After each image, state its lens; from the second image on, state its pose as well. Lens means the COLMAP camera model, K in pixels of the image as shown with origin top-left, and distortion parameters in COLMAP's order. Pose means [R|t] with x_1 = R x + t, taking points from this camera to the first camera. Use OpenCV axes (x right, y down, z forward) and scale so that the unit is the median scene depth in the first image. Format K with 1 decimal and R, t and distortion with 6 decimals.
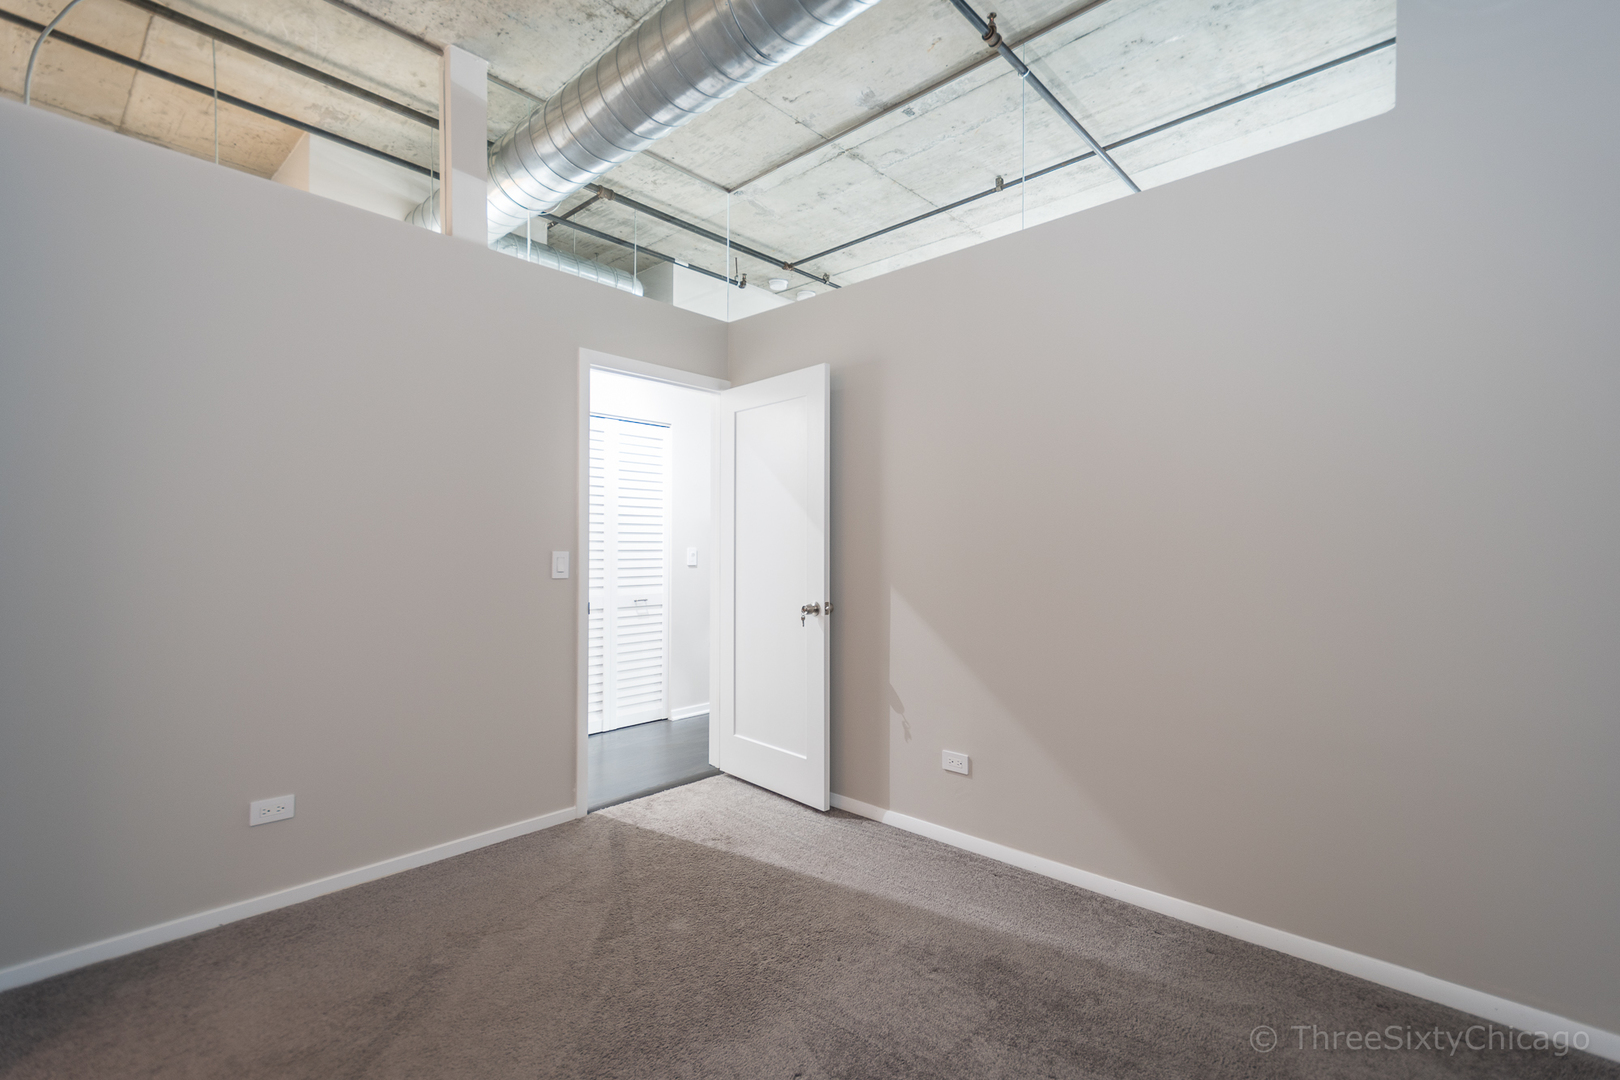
lens RADIAL K [[713.3, 0, 812.8], [0, 713.3, 537.4], [0, 0, 1]] dist [0.014381, -0.000504]
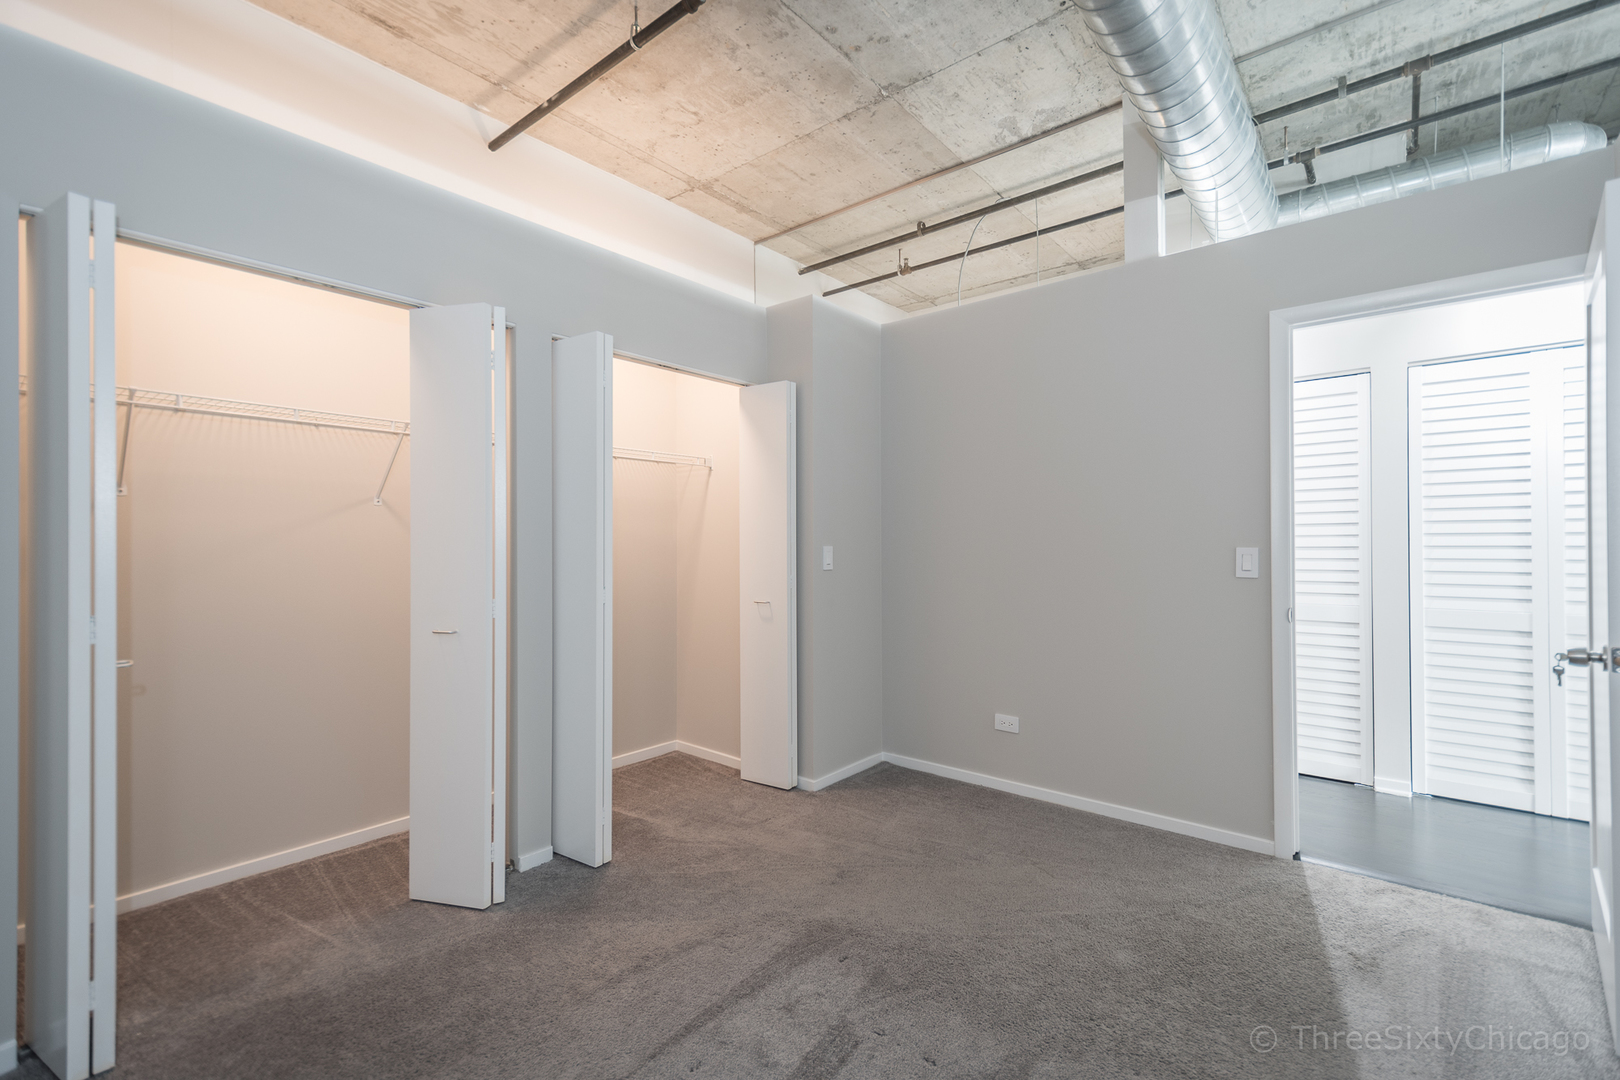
lens RADIAL K [[696.3, 0, 811.8], [0, 696.3, 536.6], [0, 0, 1]] dist [0.015178, -0.000387]
pose [[0.065895, -0.013843, -0.997731, 0.498677], [0.016992, 0.999774, -0.012749, 0.007739], [0.997682, -0.016113, 0.066115, 0.400625]]
